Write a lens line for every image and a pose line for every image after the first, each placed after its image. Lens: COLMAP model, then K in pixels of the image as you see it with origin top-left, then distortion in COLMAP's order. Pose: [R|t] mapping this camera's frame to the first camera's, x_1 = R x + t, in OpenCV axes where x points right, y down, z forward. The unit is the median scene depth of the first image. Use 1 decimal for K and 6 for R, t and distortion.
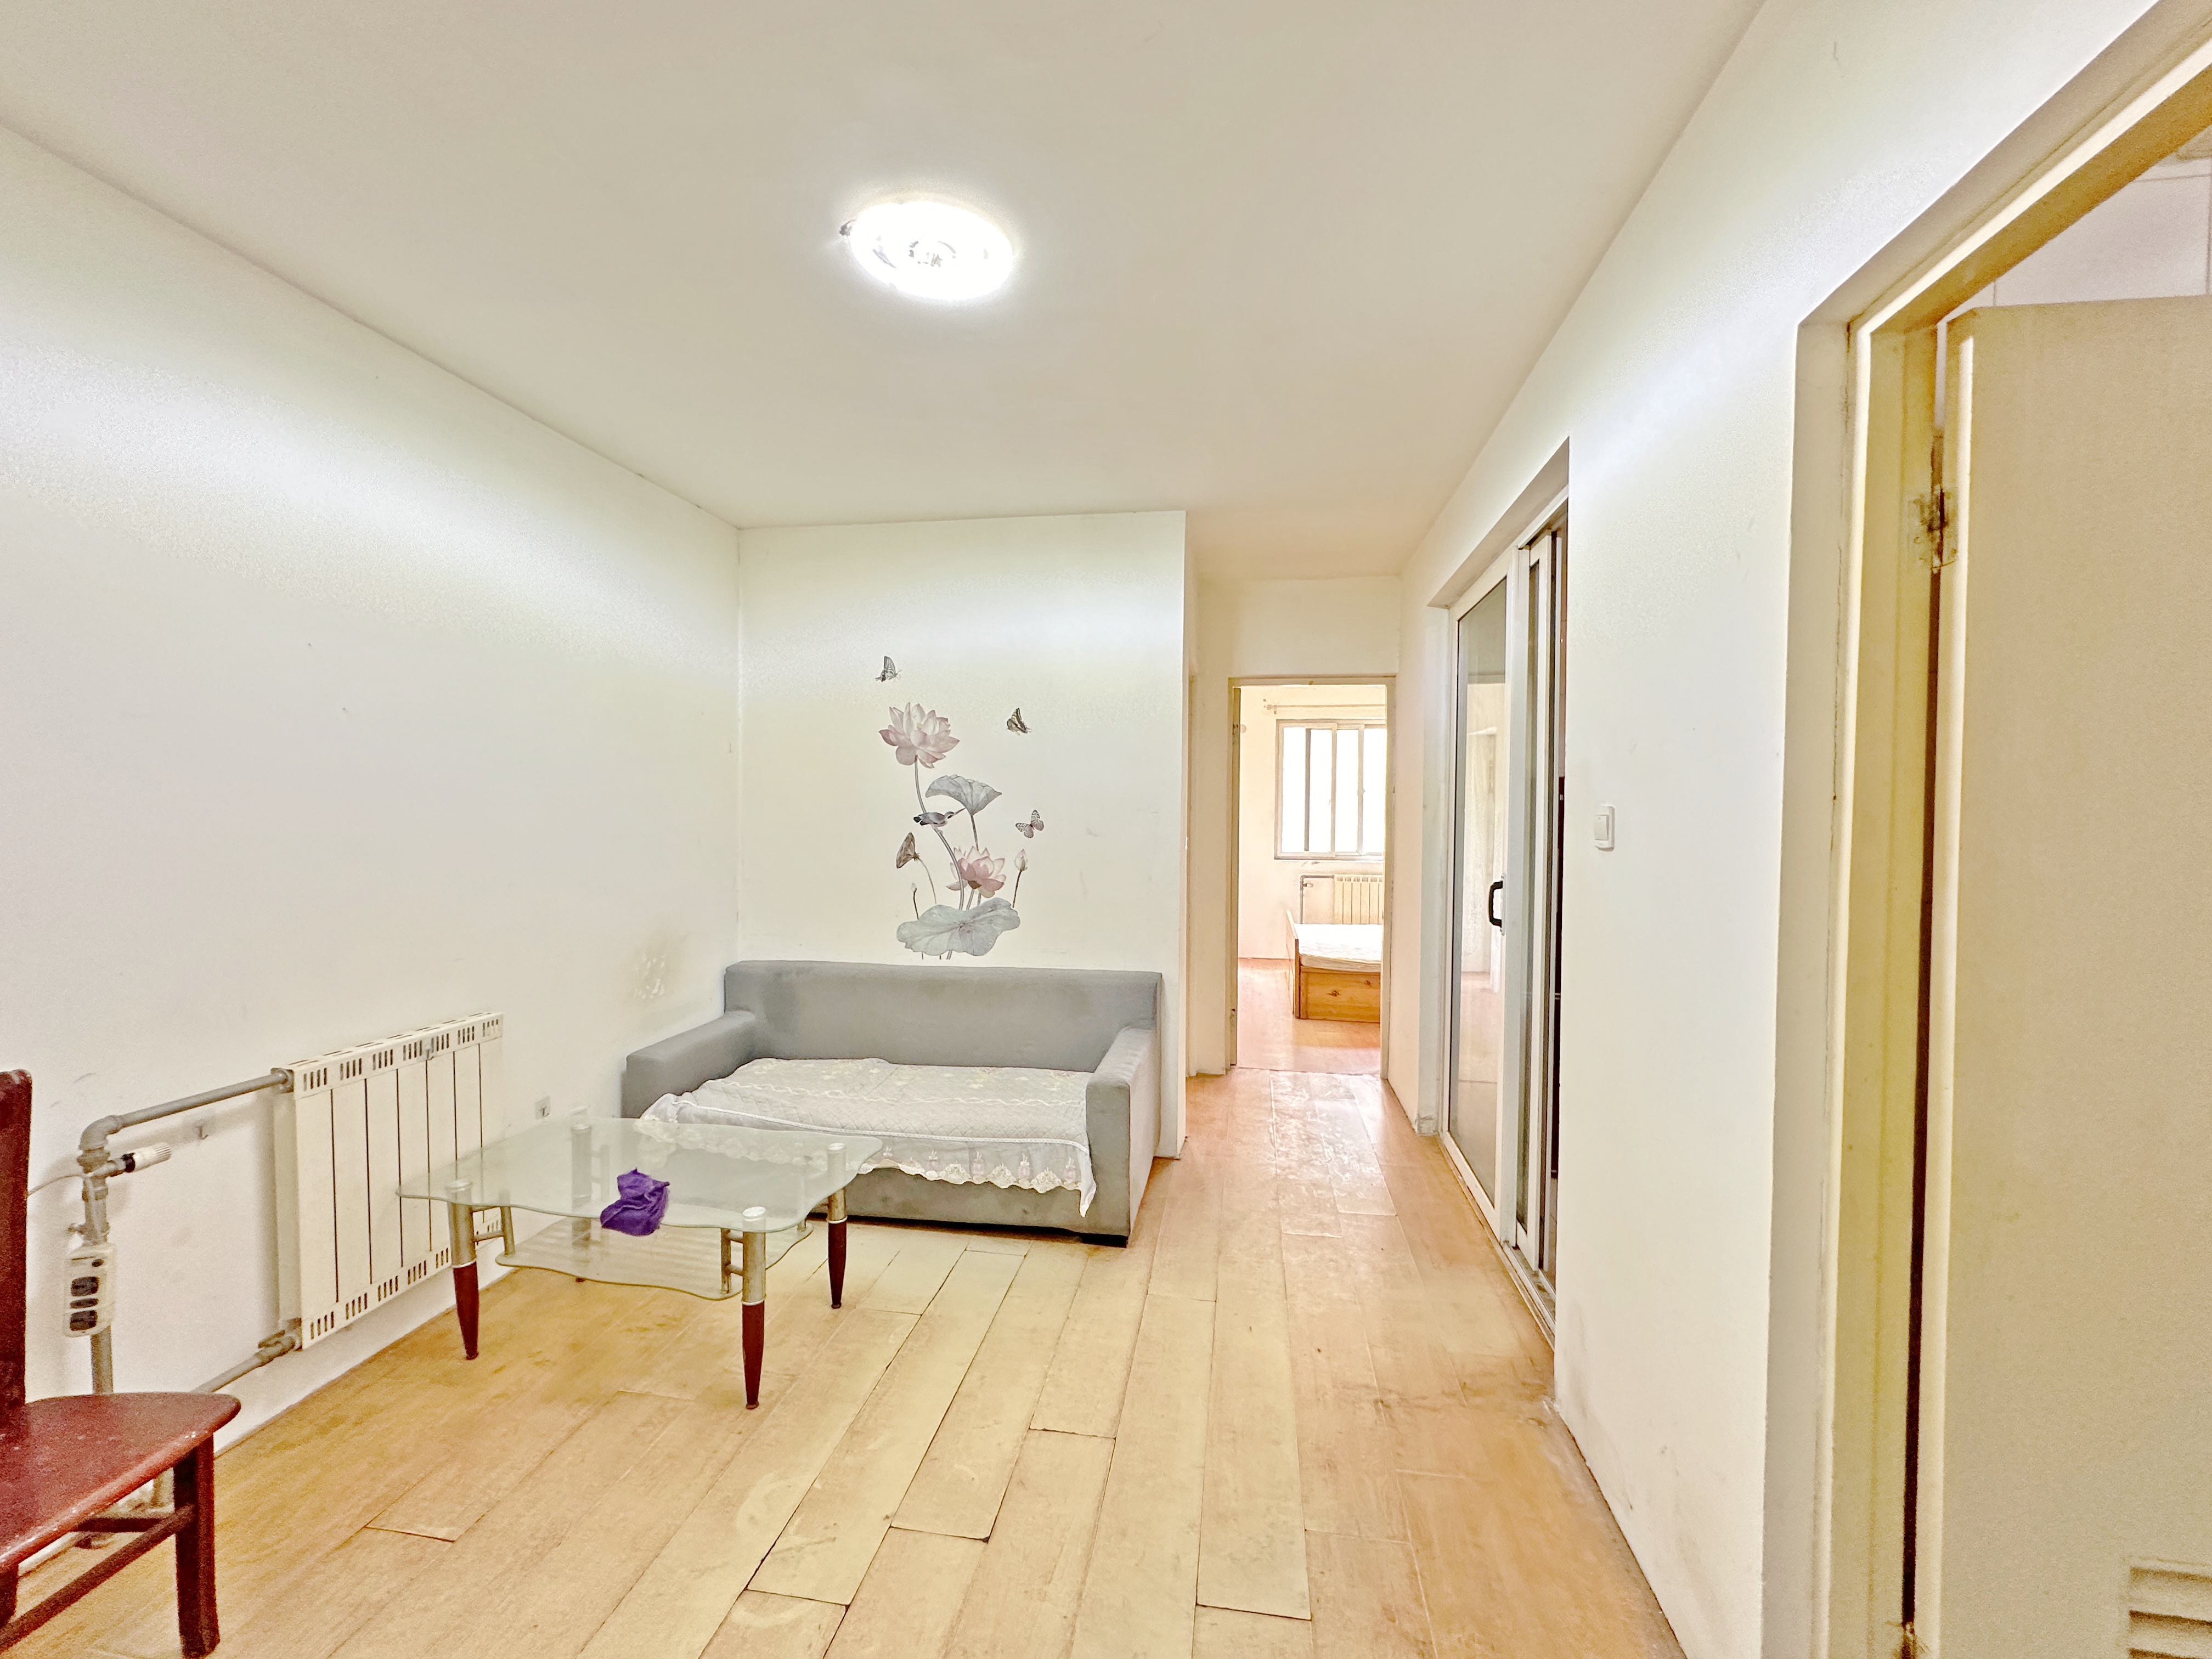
lens RADIAL K [[889.5, 0, 1110.4], [0, 889.5, 833.2], [0, 0, 1]] dist [0.000655, 0.000052]
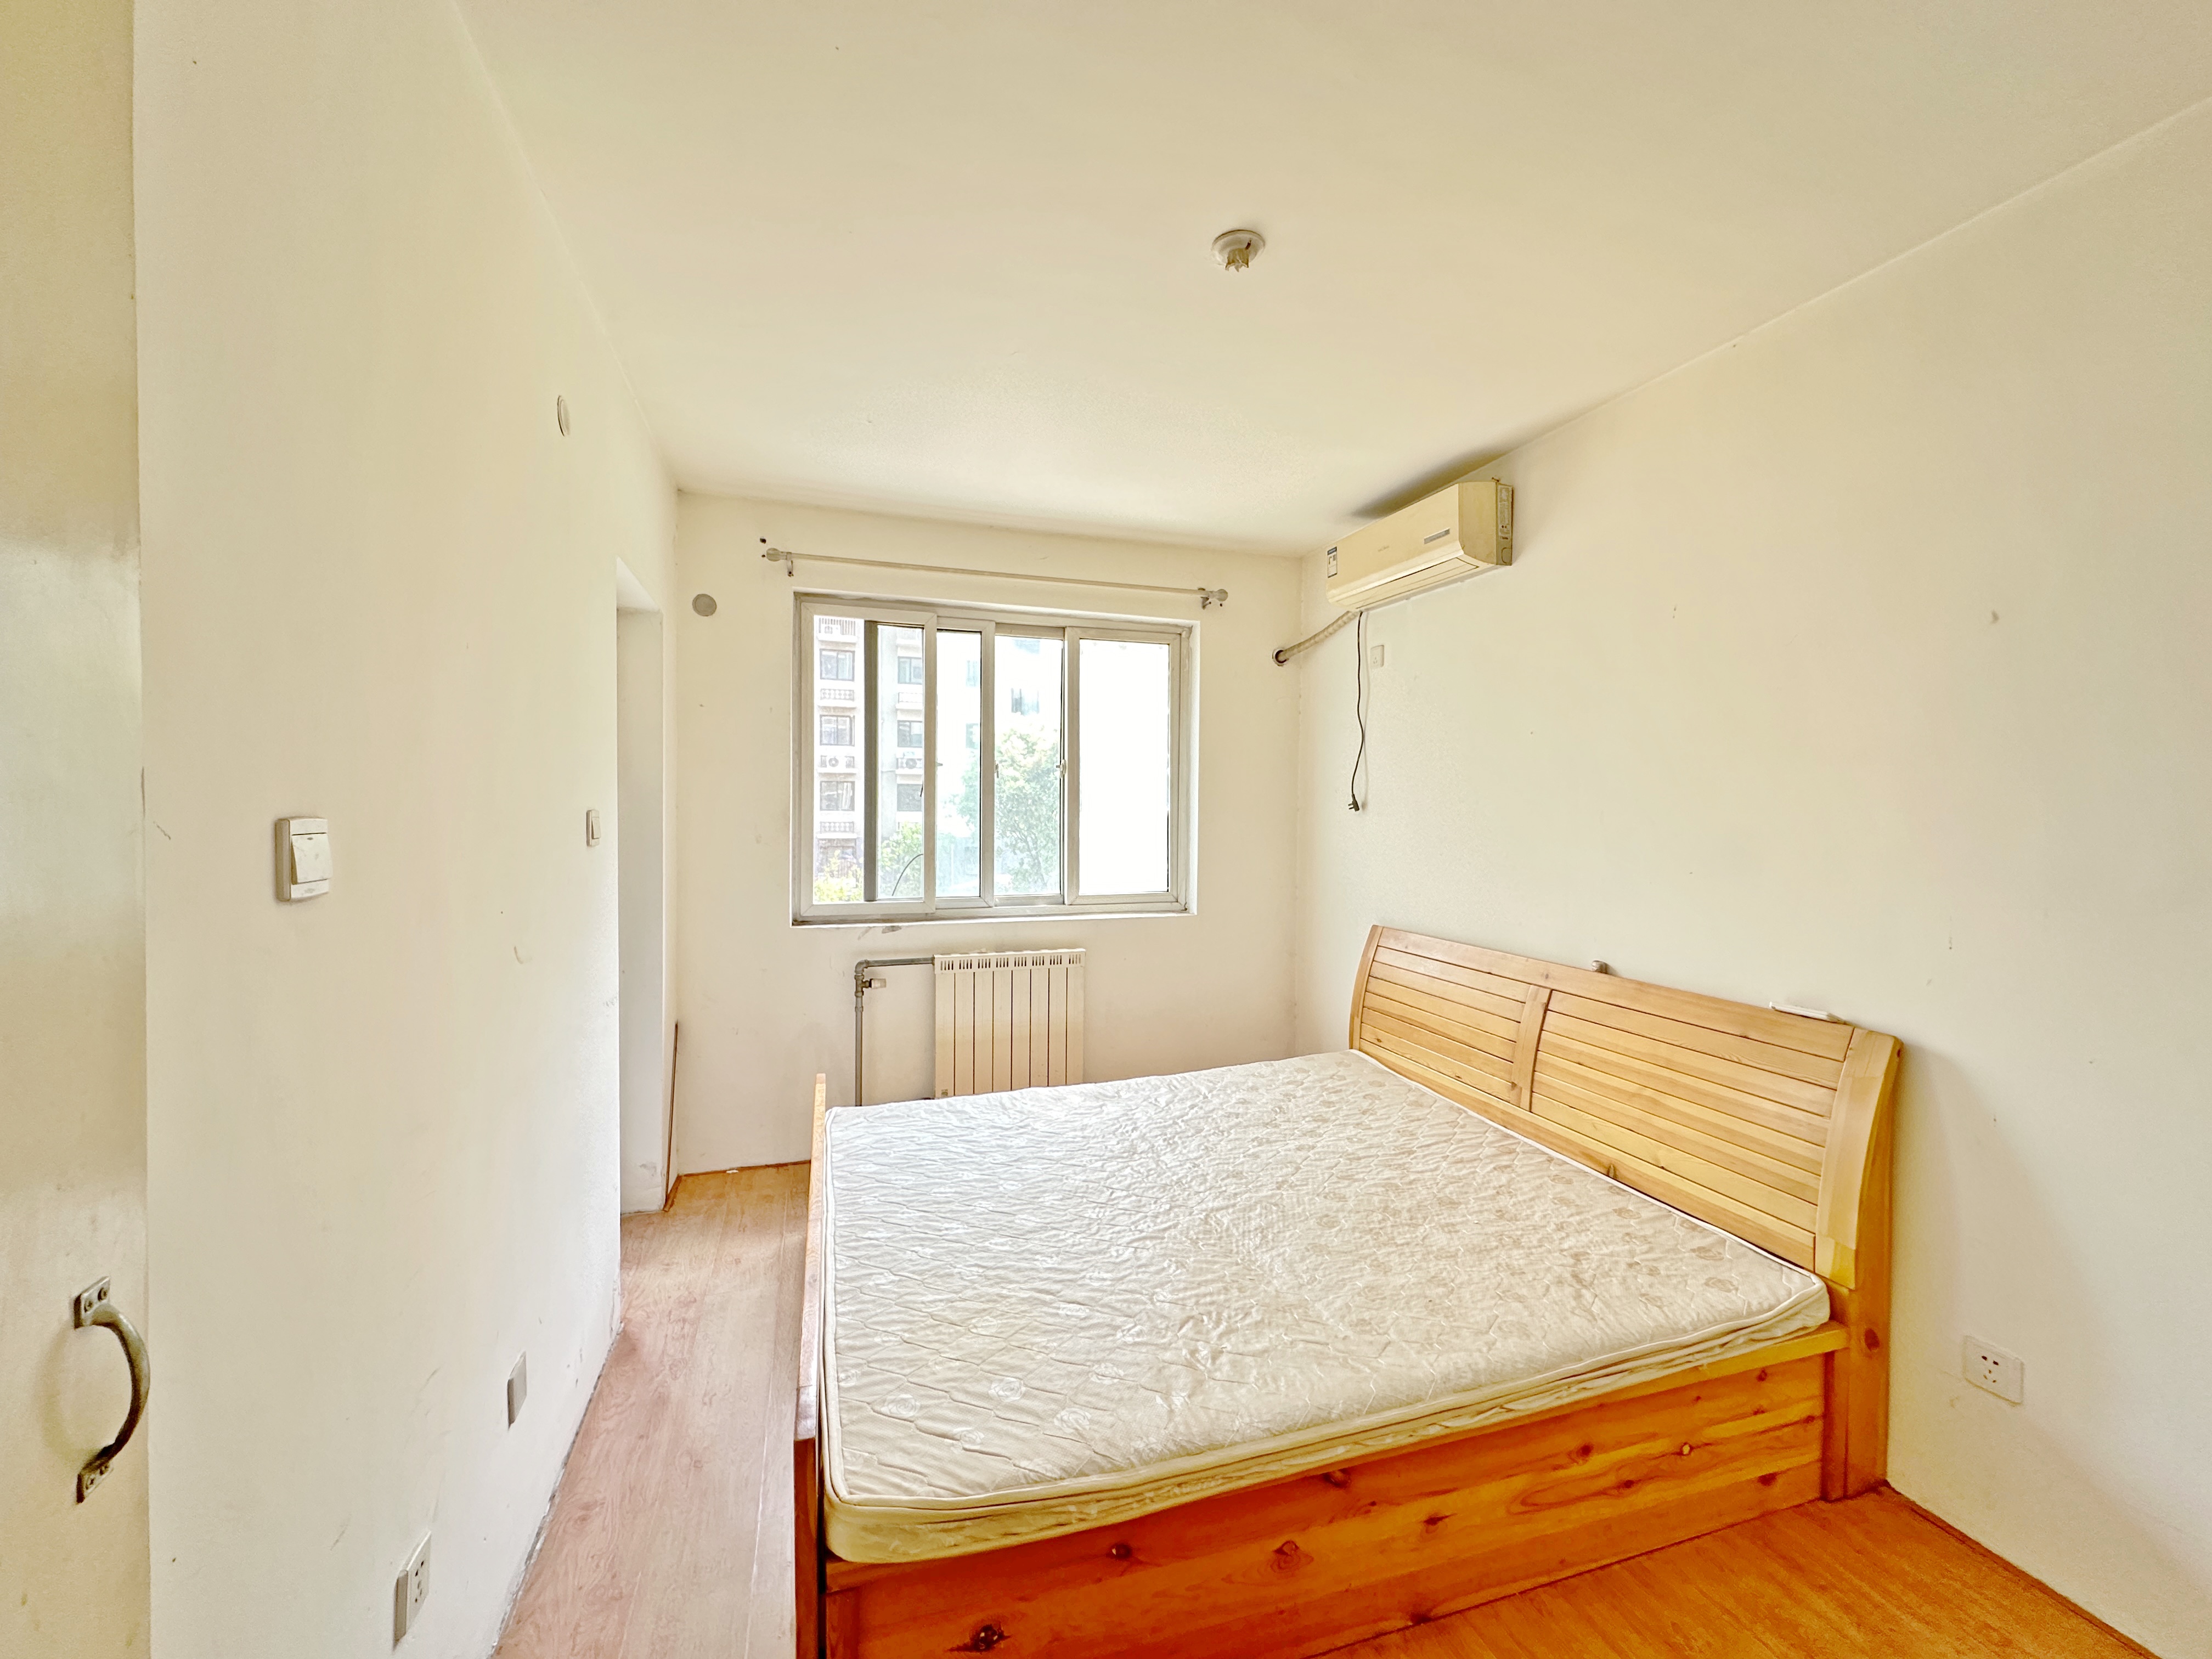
lens RADIAL K [[889.5, 0, 1111.0], [0, 889.5, 821.6], [0, 0, 1]] dist [0.000655, 0.000052]
pose [[0.890553, -0.008174, 0.454806, 0.129166], [0.011559, 0.999922, -0.004662, -0.015828], [-0.454733, 0.009408, 0.890578, 0.563637]]
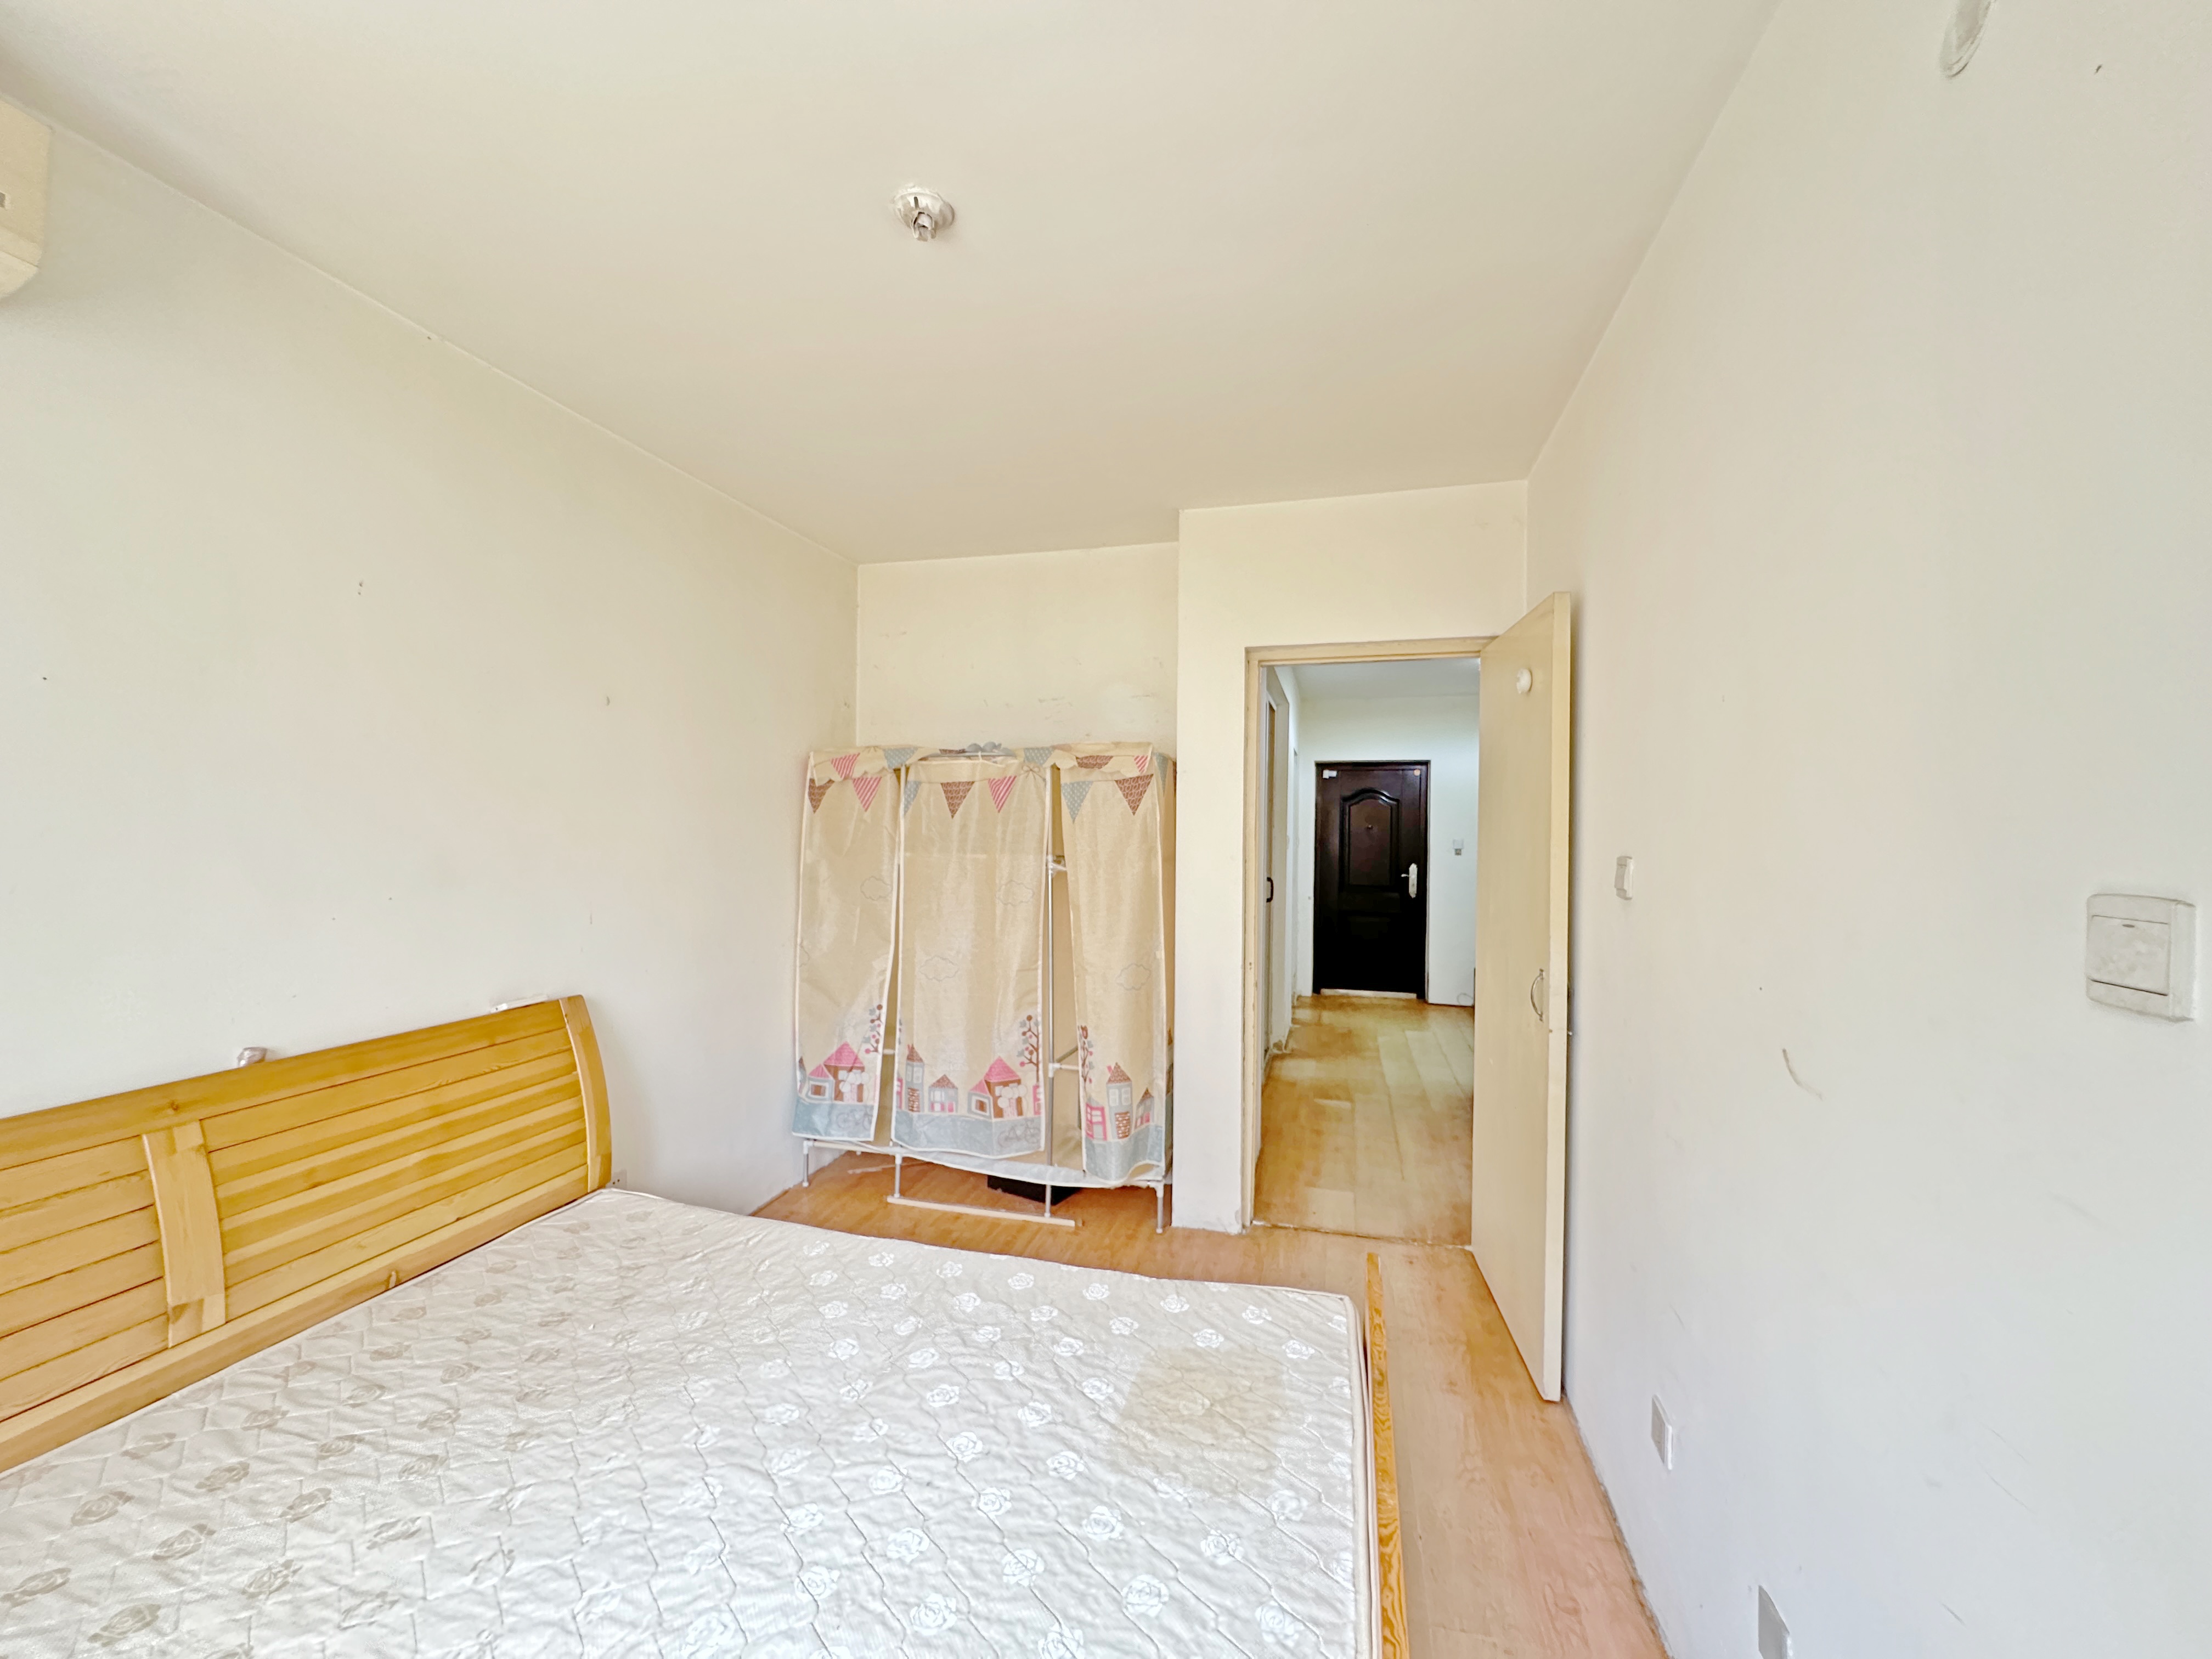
lens RADIAL K [[889.5, 0, 1110.5], [0, 889.5, 831.5], [0, 0, 1]] dist [0.000655, 0.000052]
pose [[-0.995894, -0.012963, 0.089594, 0.273366], [-0.010334, 0.999504, 0.029747, -0.038098], [-0.089936, 0.028699, -0.995534, 1.364882]]
